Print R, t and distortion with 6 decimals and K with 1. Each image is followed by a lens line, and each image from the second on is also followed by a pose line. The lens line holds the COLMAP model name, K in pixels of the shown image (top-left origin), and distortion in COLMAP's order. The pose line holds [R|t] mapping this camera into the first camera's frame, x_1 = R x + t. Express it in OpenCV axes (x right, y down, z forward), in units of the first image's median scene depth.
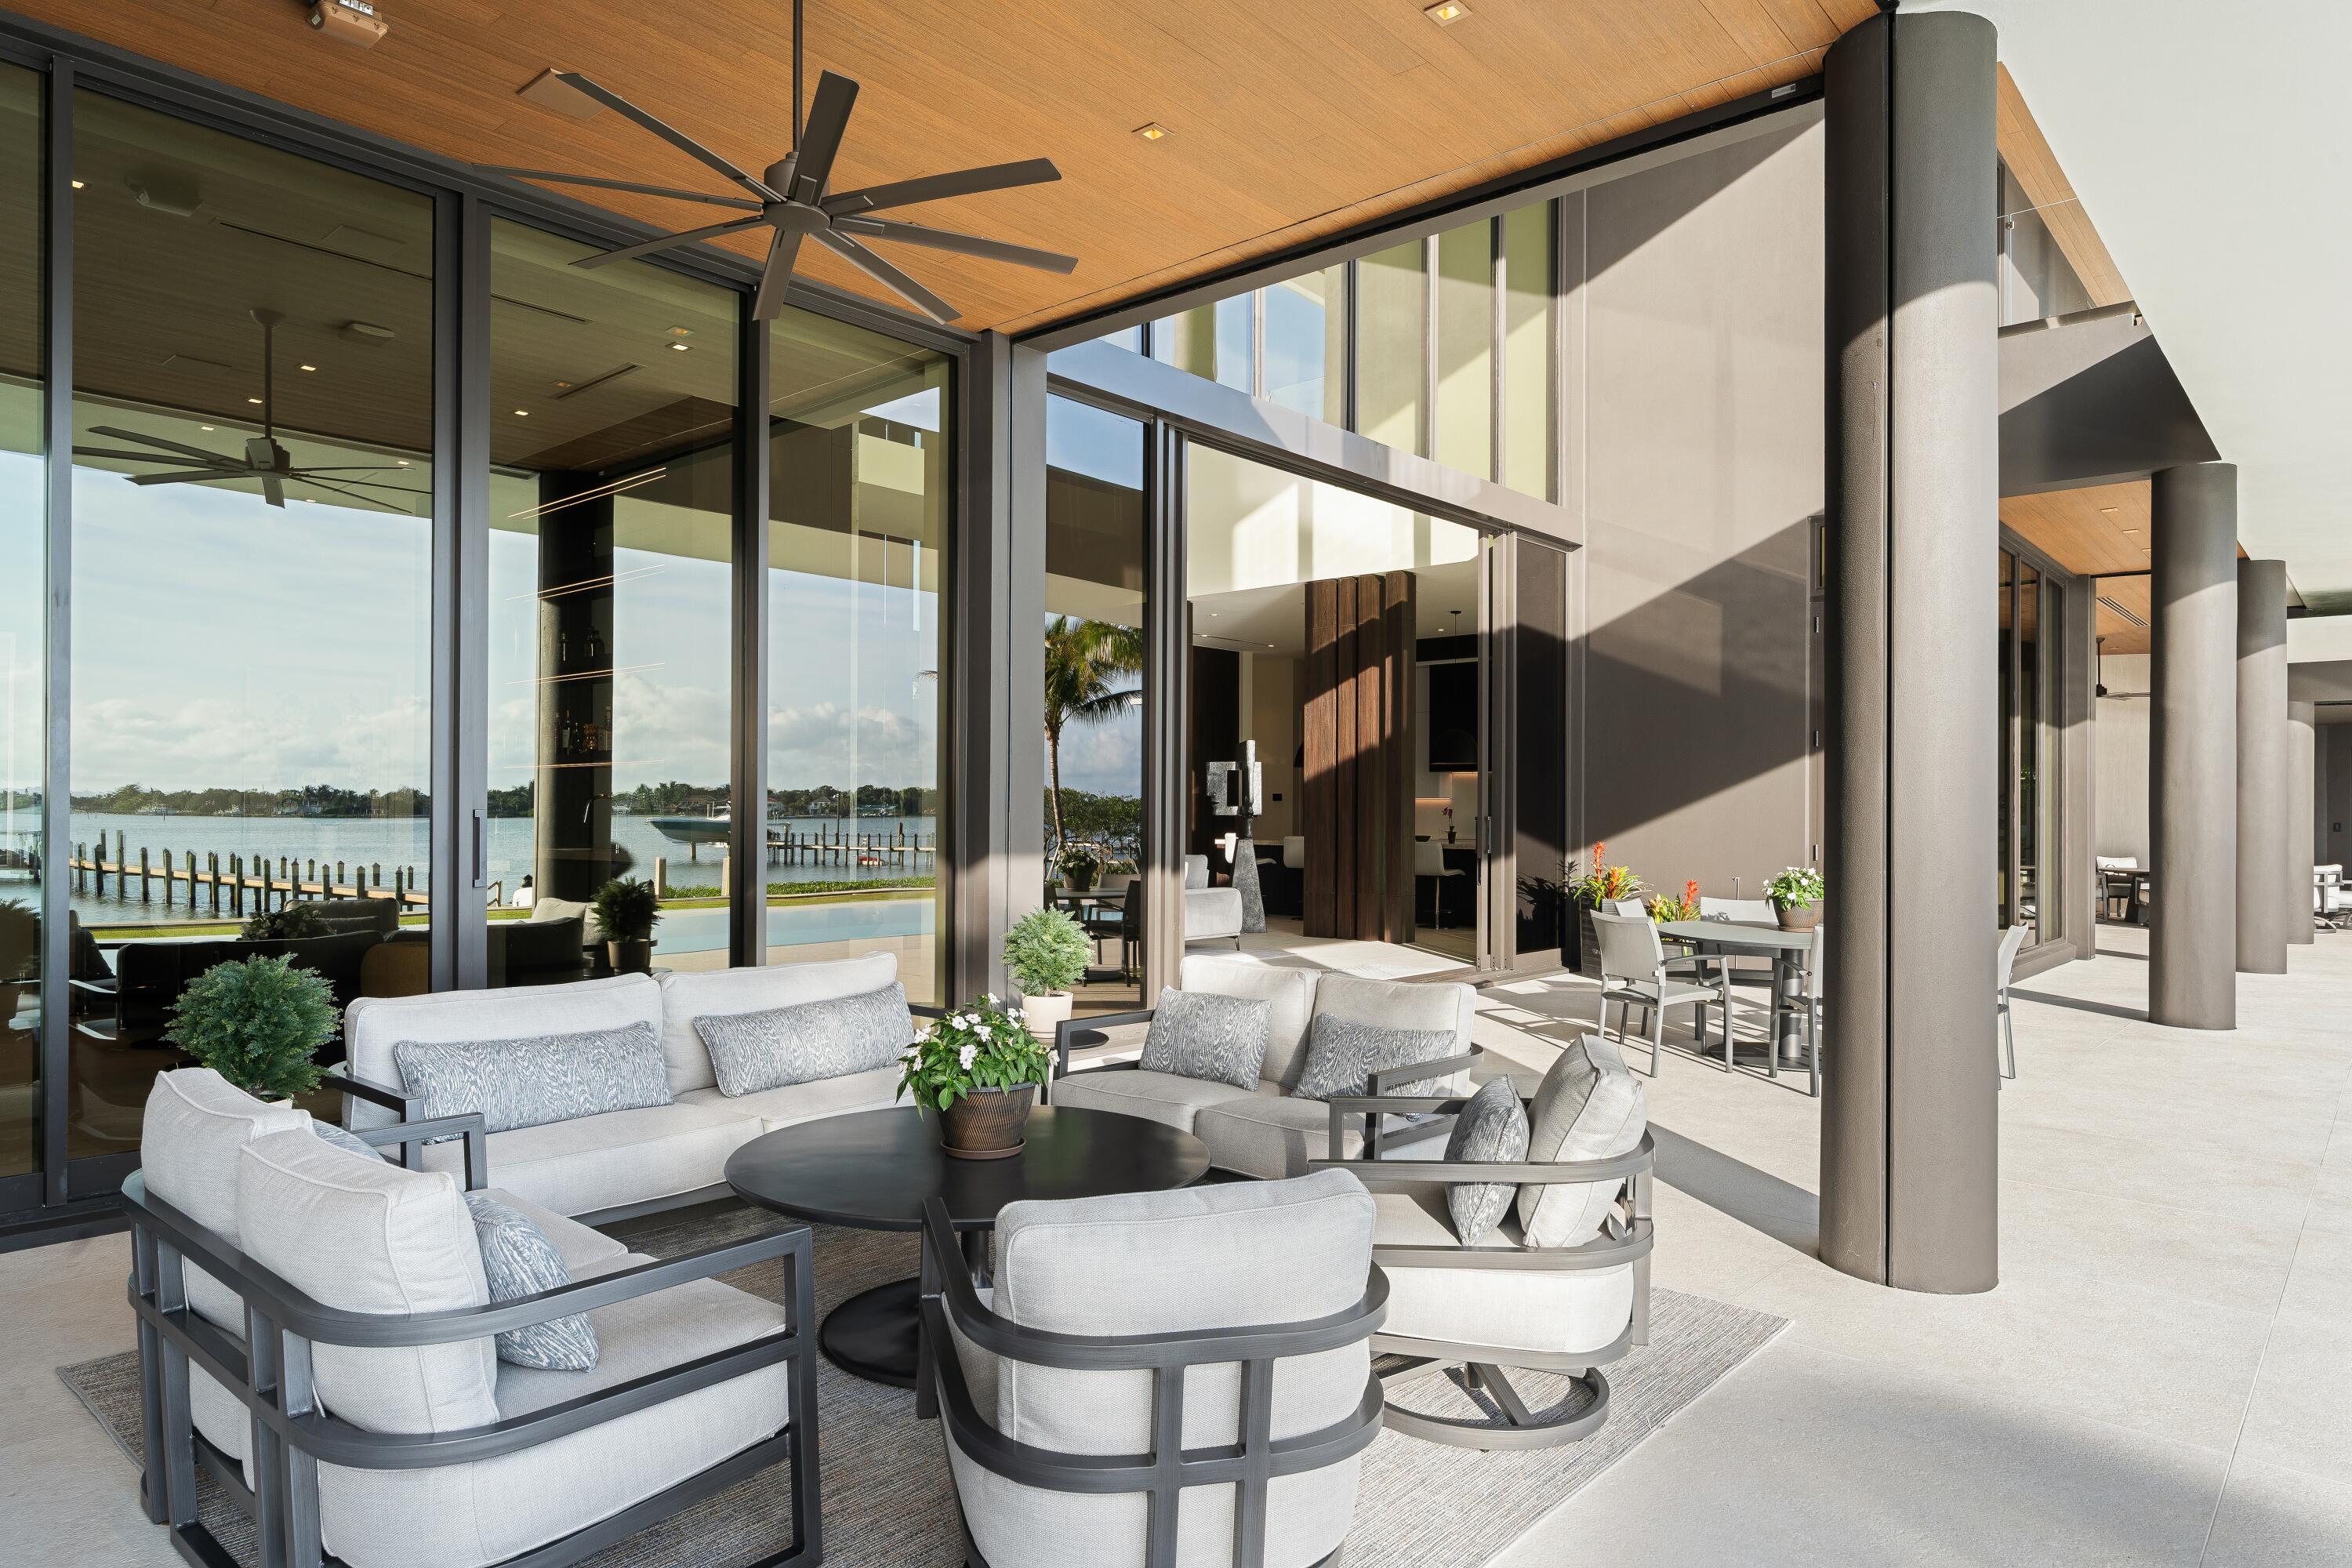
lens RADIAL K [[1417.4, 0, 1161.4], [0, 1417.4, 806.5], [0, 0, 1]] dist [-0.006367, -0.002631]
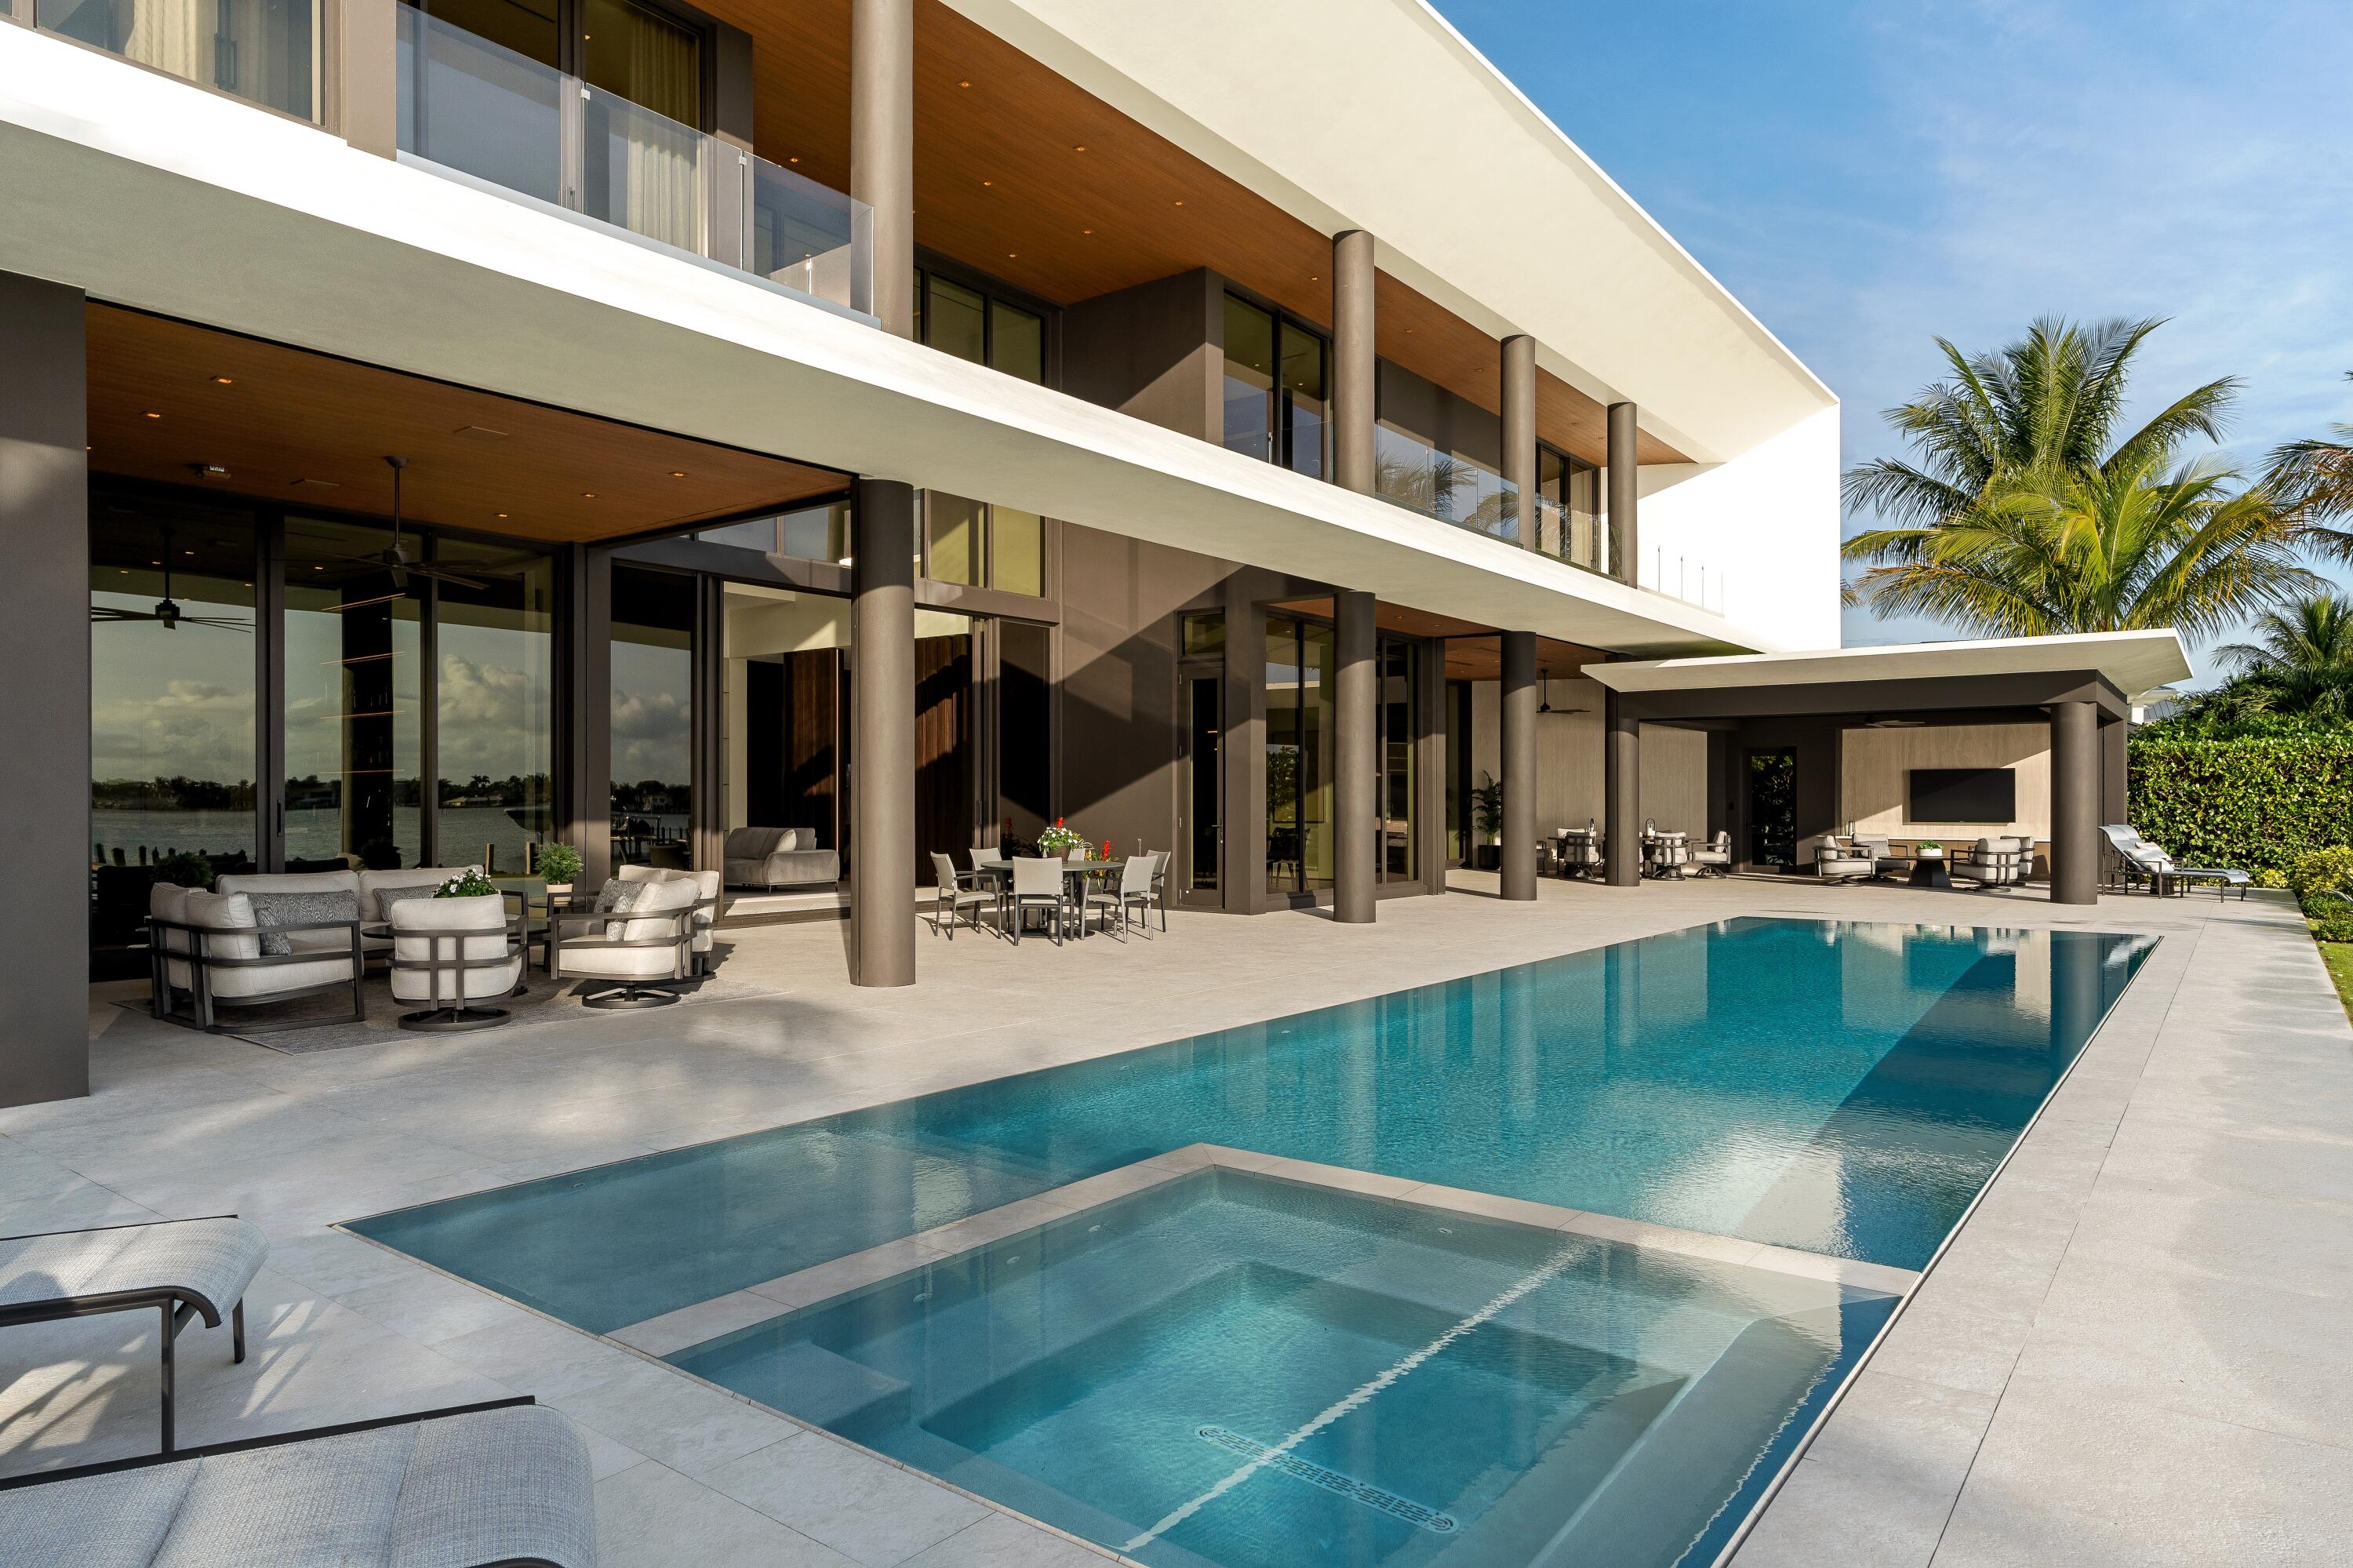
lens RADIAL K [[1418.1, 0, 1191.4], [0, 1418.1, 784.1], [0, 0, 1]] dist [-0.006367, -0.002631]
pose [[0.996224, -0.006201, 0.086596, 0.337767], [0.006709, 0.999962, -0.005581, -0.000452], [-0.086558, 0.006141, 0.996228, -0.597327]]
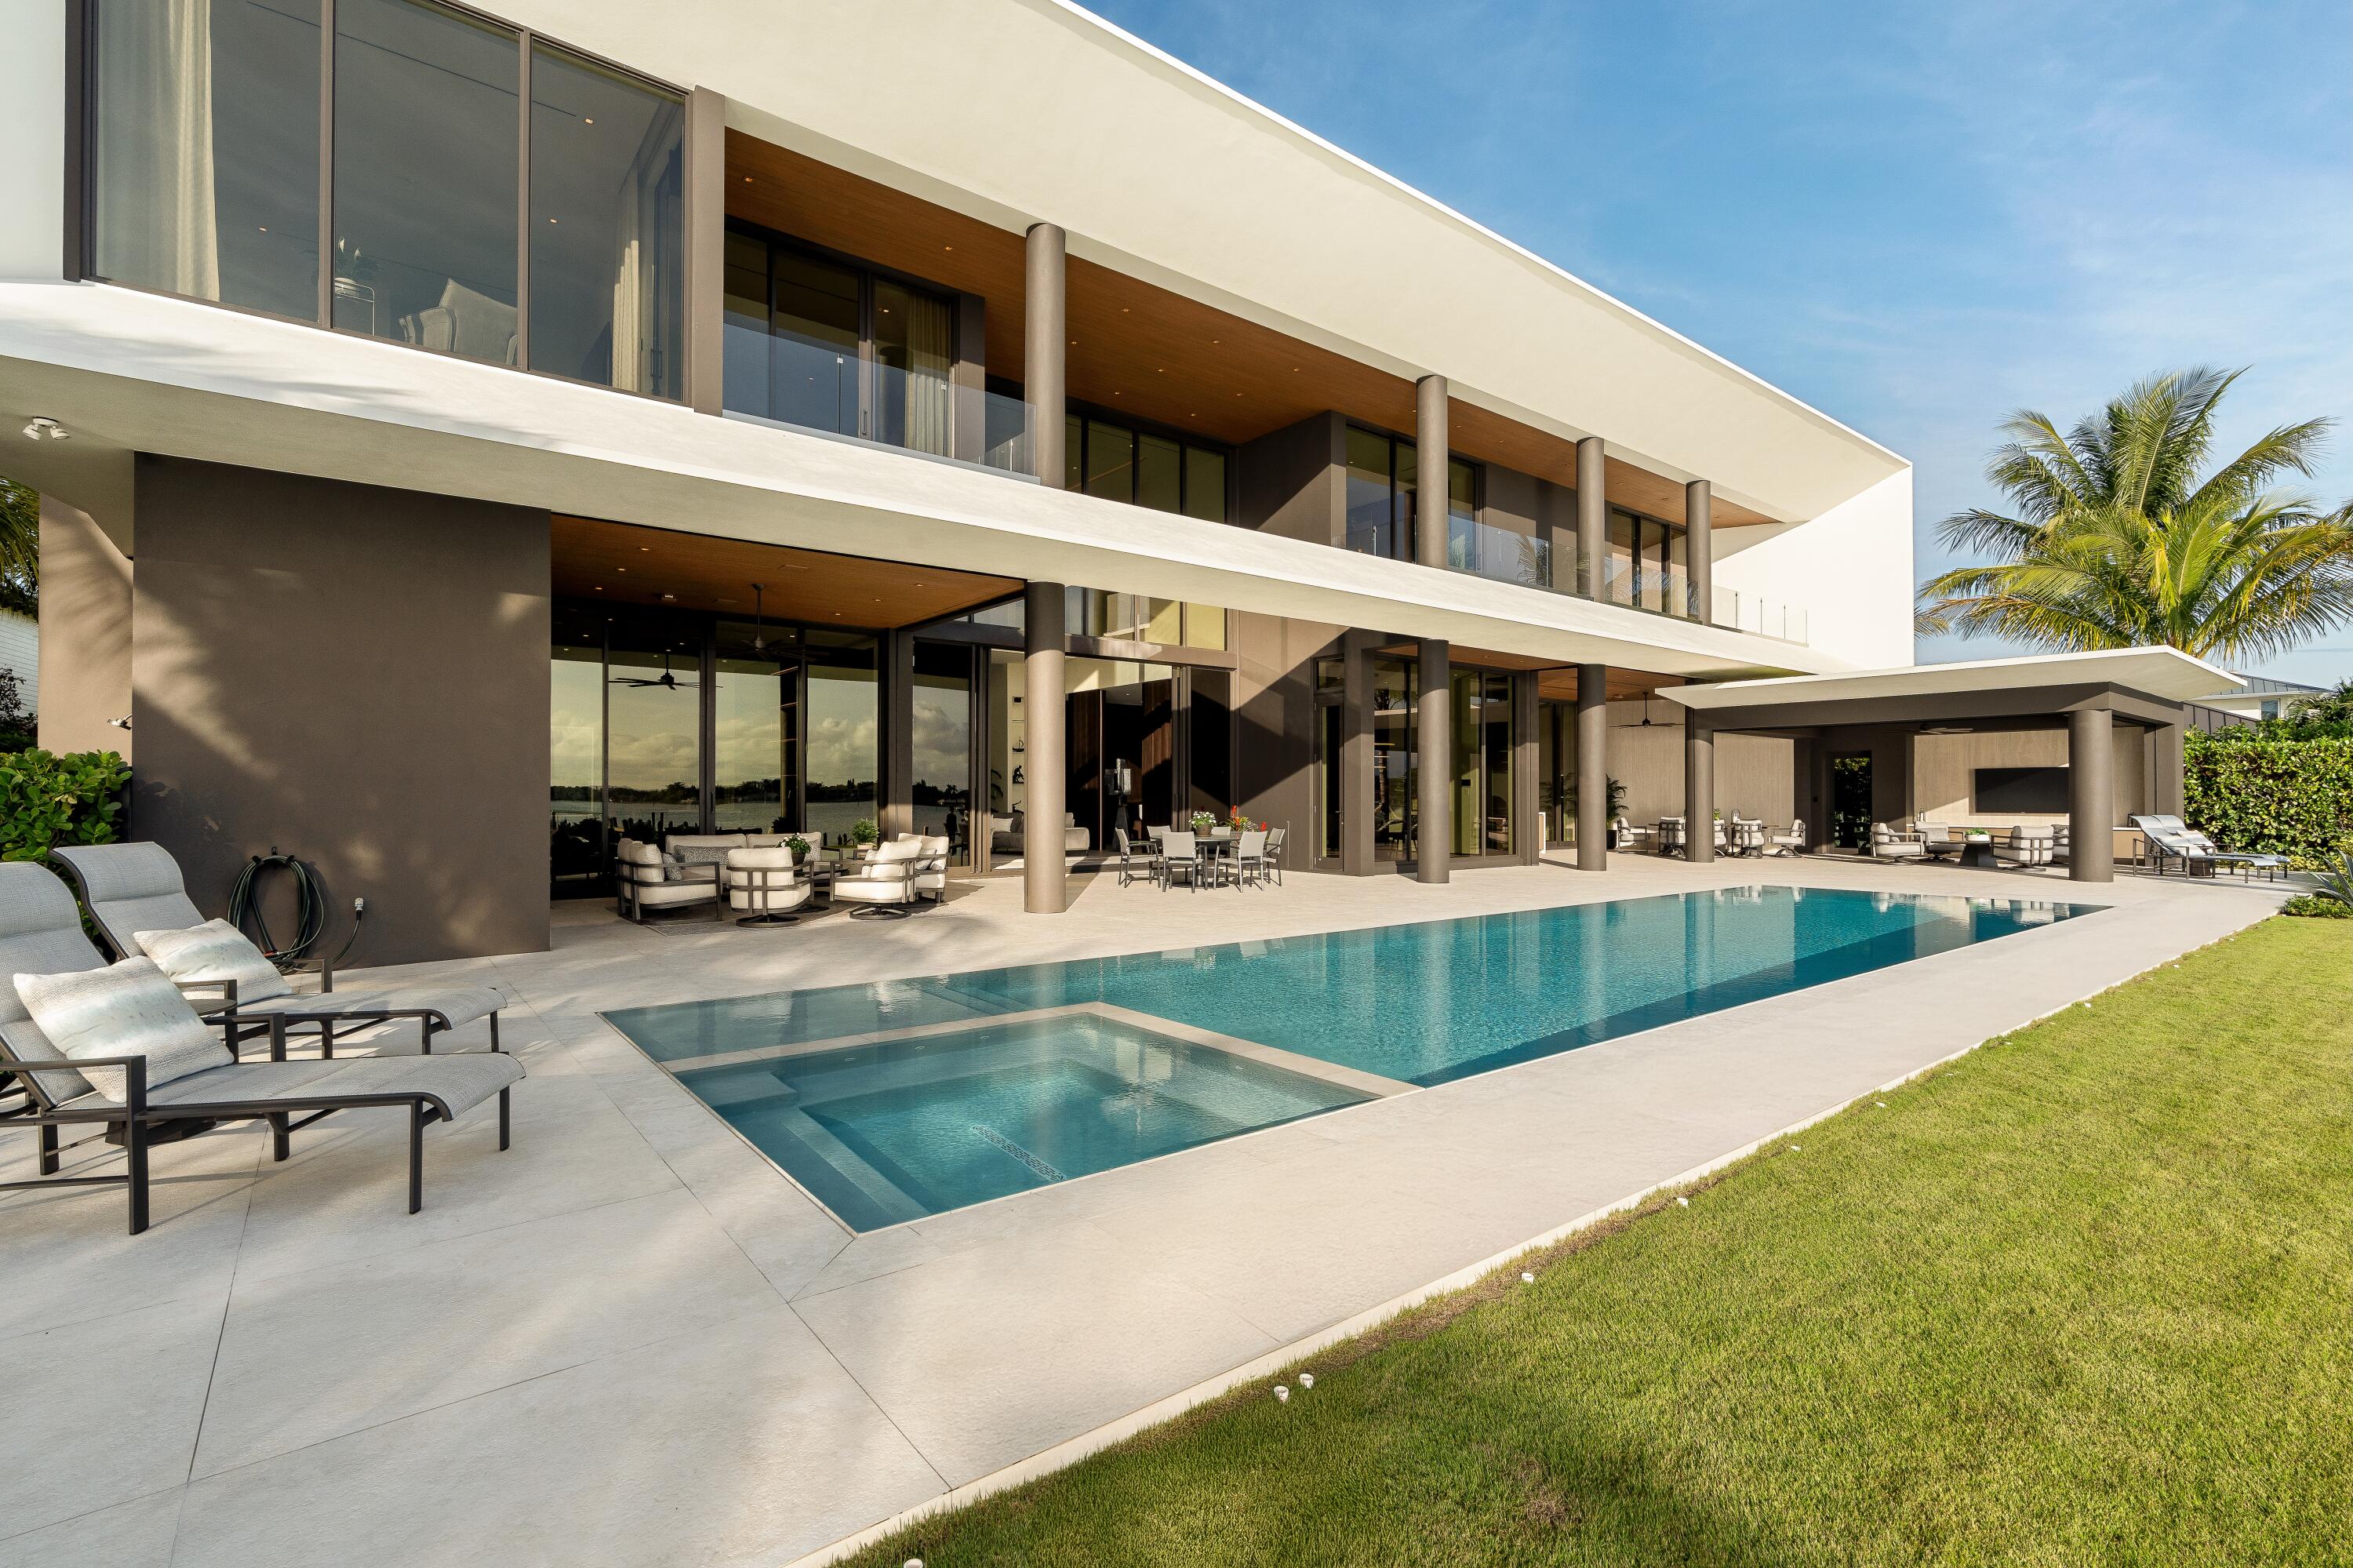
lens RADIAL K [[1071.8, 0, 1192.0], [0, 1071.8, 779.2], [0, 0, 1]] dist [-0.013742, -0.000440]
pose [[0.986191, -0.008942, -0.165373, 0.551632], [0.007087, 0.999905, -0.011806, 0.005224], [0.165463, 0.010471, 0.986160, -0.693677]]
